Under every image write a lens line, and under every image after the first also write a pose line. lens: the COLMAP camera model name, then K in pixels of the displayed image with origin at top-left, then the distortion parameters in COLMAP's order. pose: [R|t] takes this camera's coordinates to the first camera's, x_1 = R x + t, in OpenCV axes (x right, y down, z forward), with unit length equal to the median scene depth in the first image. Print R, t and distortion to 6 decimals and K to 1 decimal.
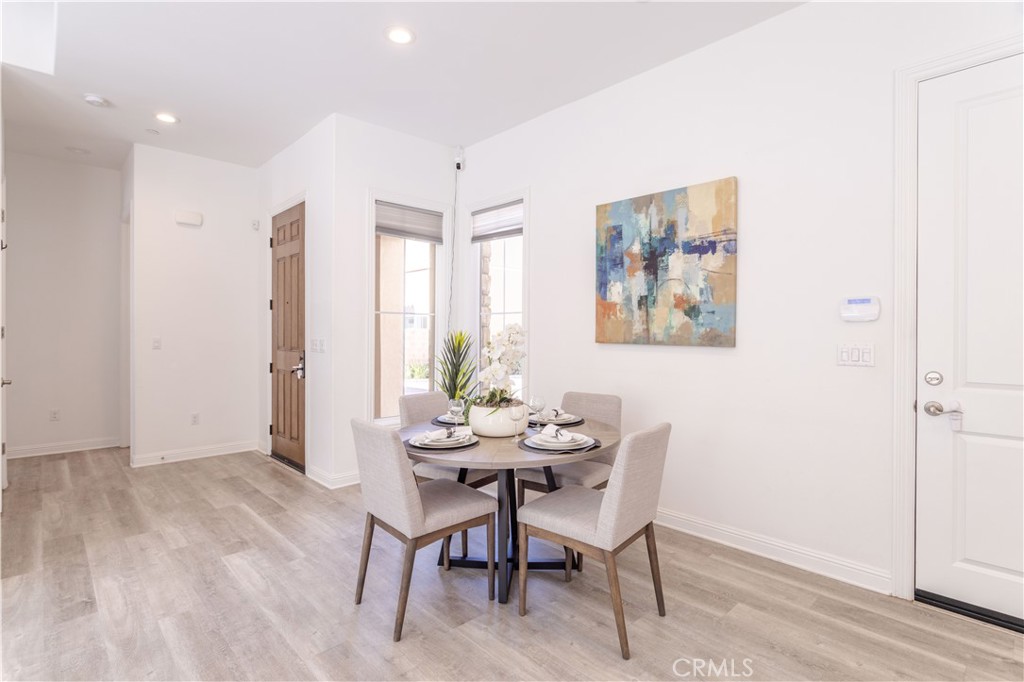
lens RADIAL K [[500.3, 0, 515.7], [0, 500.3, 336.9], [0, 0, 1]] dist [-0.006374, 0.001529]
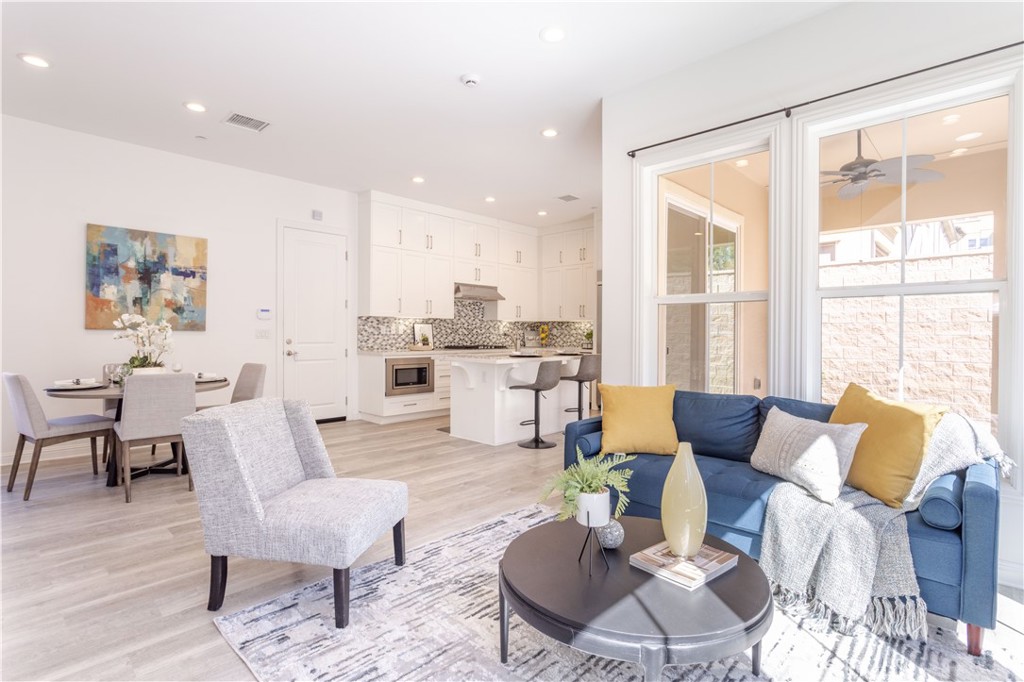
lens RADIAL K [[500.3, 0, 511.6], [0, 500.3, 342.3], [0, 0, 1]] dist [-0.006374, 0.001529]
pose [[-0.037635, -0.021003, 0.999071, -1.357081], [0.003560, 0.999770, 0.021152, 0.025644], [-0.999285, 0.004353, -0.037552, -0.055567]]
